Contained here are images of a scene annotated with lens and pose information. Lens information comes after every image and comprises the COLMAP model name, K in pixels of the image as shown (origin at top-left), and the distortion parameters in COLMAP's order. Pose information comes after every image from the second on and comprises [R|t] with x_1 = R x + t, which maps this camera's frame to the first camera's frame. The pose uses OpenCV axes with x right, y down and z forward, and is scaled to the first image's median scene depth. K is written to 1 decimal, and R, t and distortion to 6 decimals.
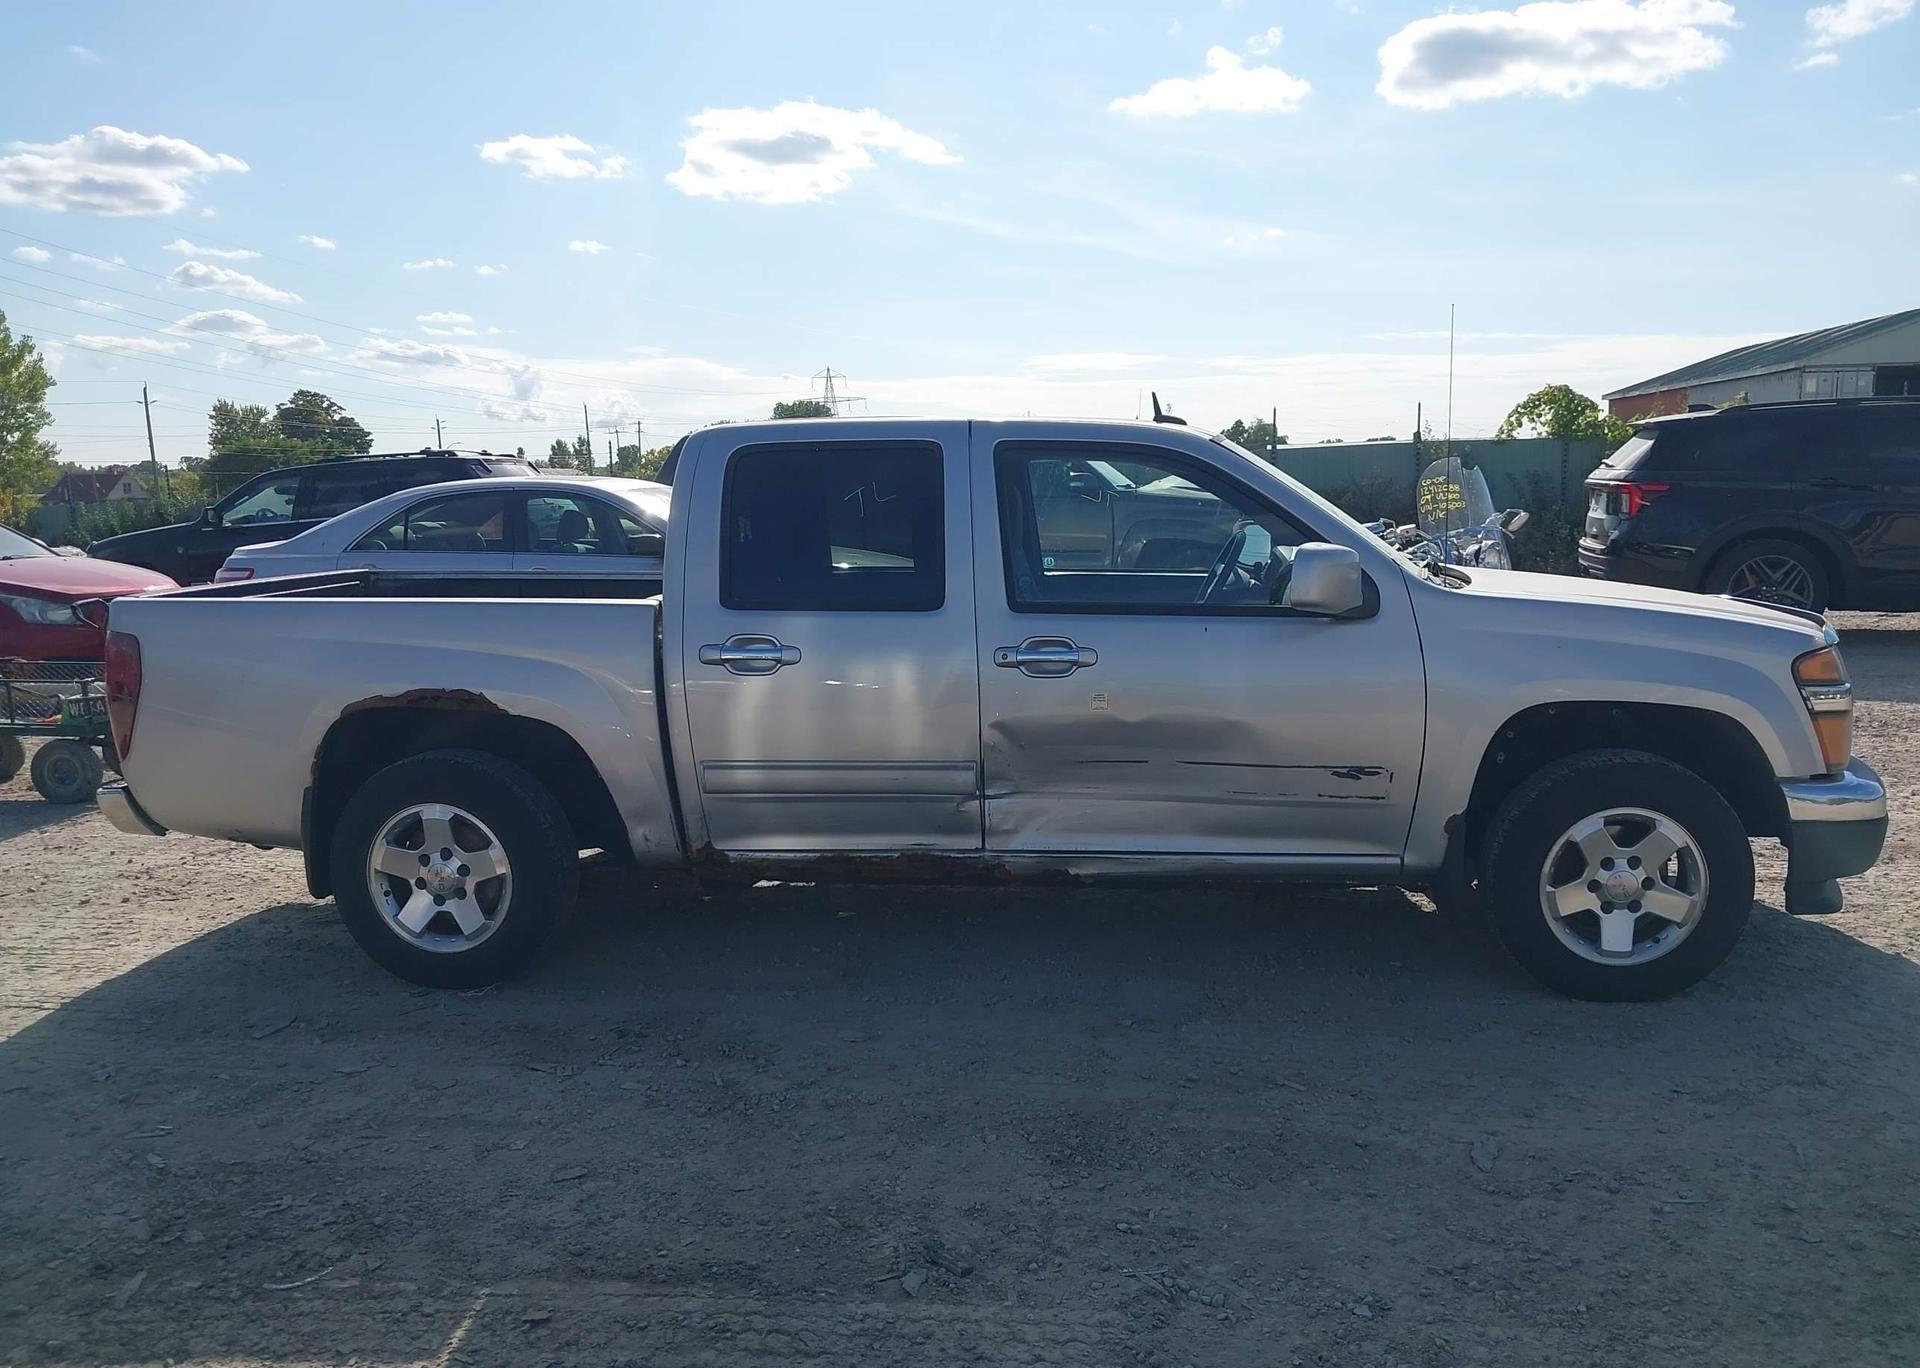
lens RADIAL K [[1547.1, 0, 960.0], [0, 1547.1, 684.0], [0, 0, 1]] dist [0.045318, -0.106307]
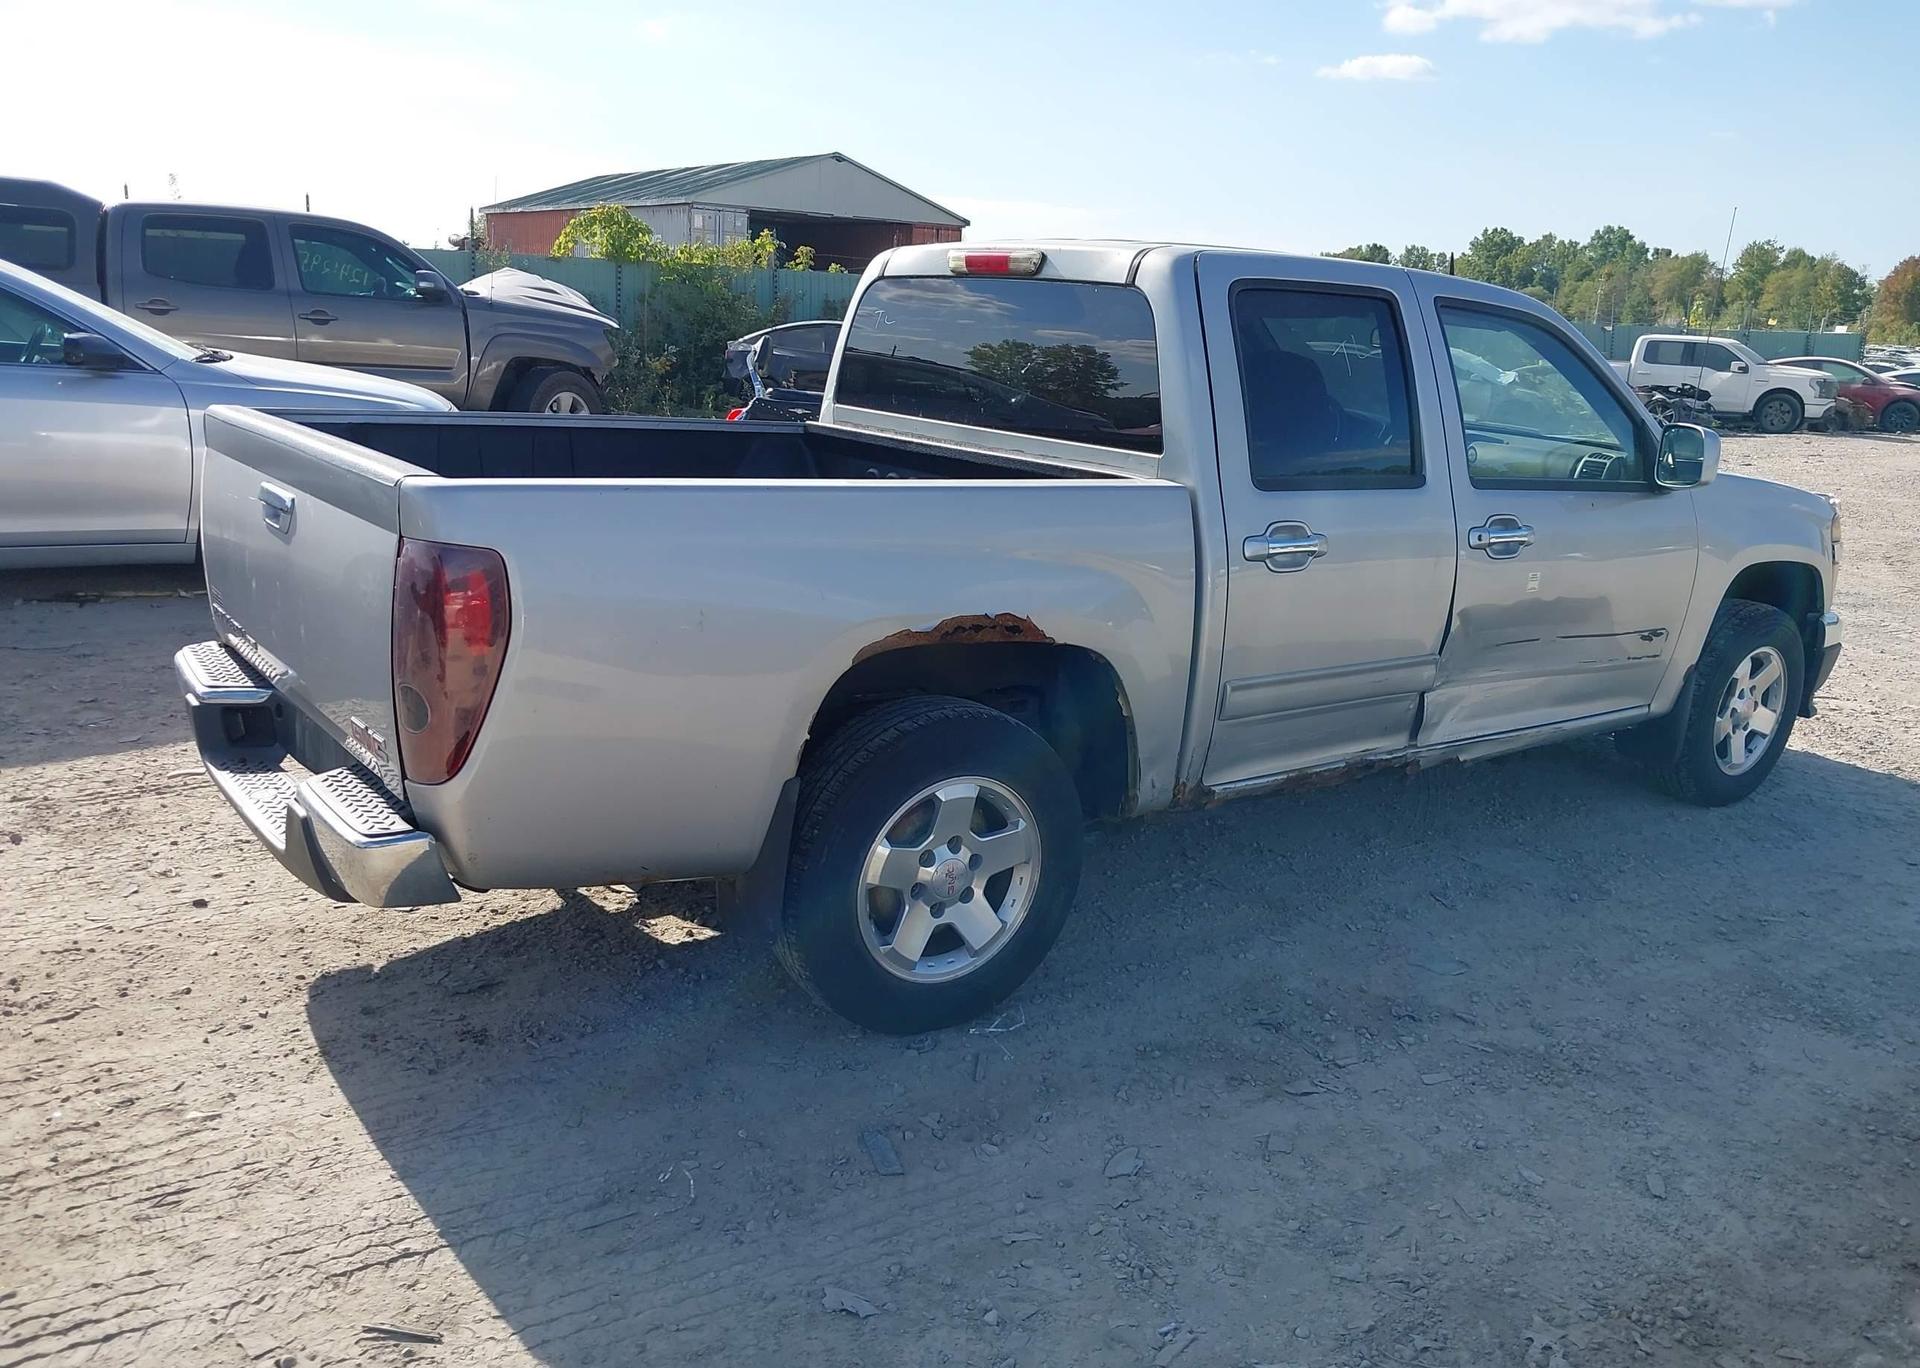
lens RADIAL K [[1575.1, 0, 977.1], [0, 1575.1, 678.7], [0, 0, 1]] dist [-0.000185, -0.007213]
pose [[0.731070, -0.095423, 0.675596, -0.821670], [0.018303, 0.992558, 0.120386, -0.053159], [-0.682056, -0.075645, 0.727377, 0.494957]]
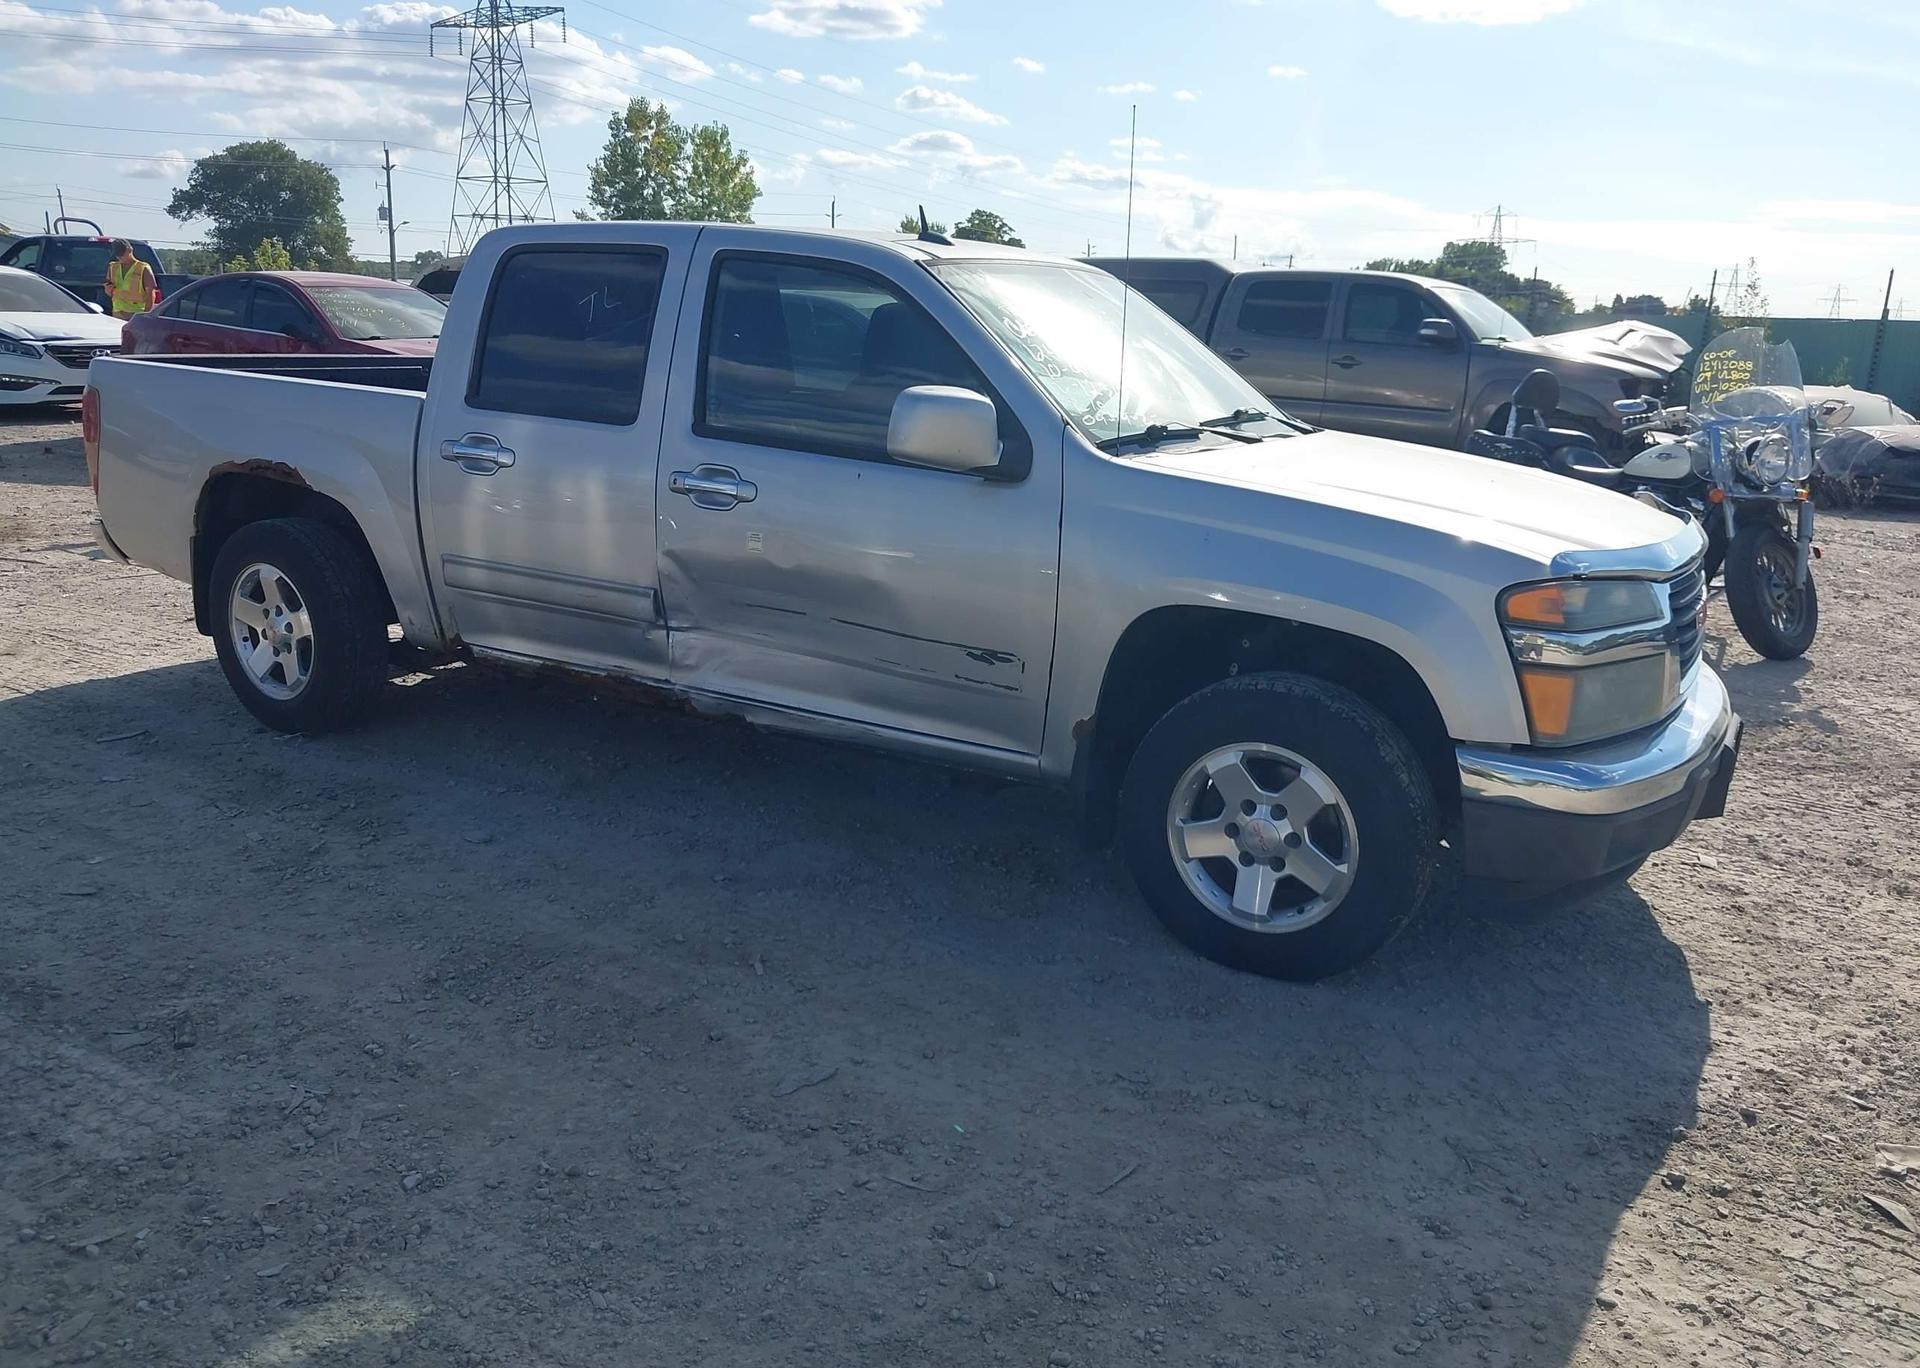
lens RADIAL K [[1547.1, 0, 960.0], [0, 1547.1, 684.0], [0, 0, 1]] dist [0.045318, -0.106307]
pose [[0.911325, 0.153627, -0.381951, 0.561581], [-0.114145, 0.985681, 0.124110, -0.033813], [0.395548, -0.069506, 0.915811, 0.176957]]
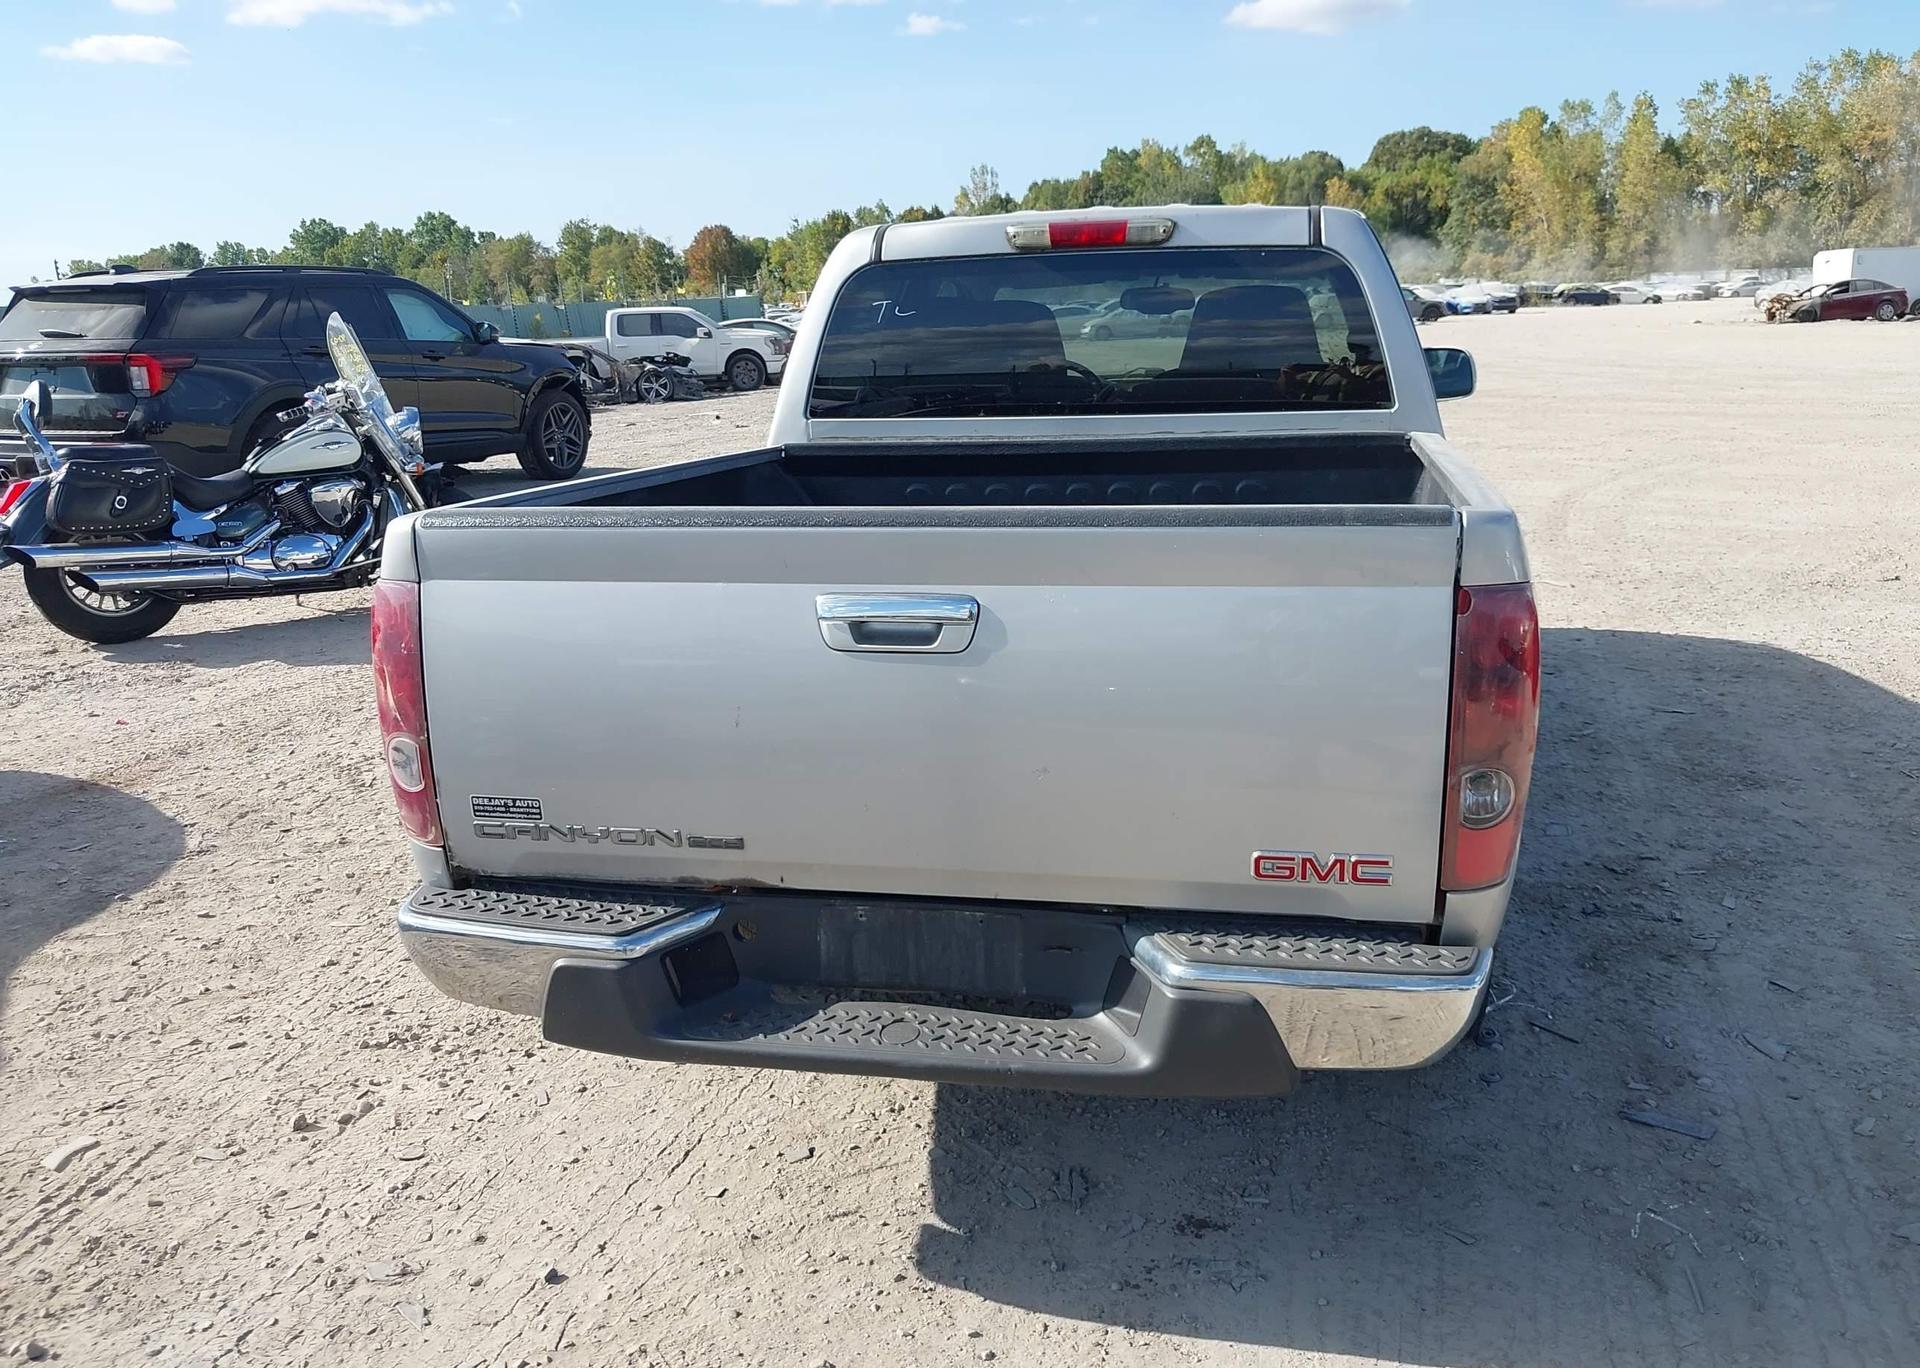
lens RADIAL K [[1575.1, 0, 977.1], [0, 1575.1, 678.7], [0, 0, 1]] dist [-0.000185, -0.007213]
pose [[0.105689, -0.207176, 0.972578, -1.040996], [0.157311, 0.969223, 0.189366, -0.120854], [-0.981877, 0.132984, 0.135028, 1.145758]]
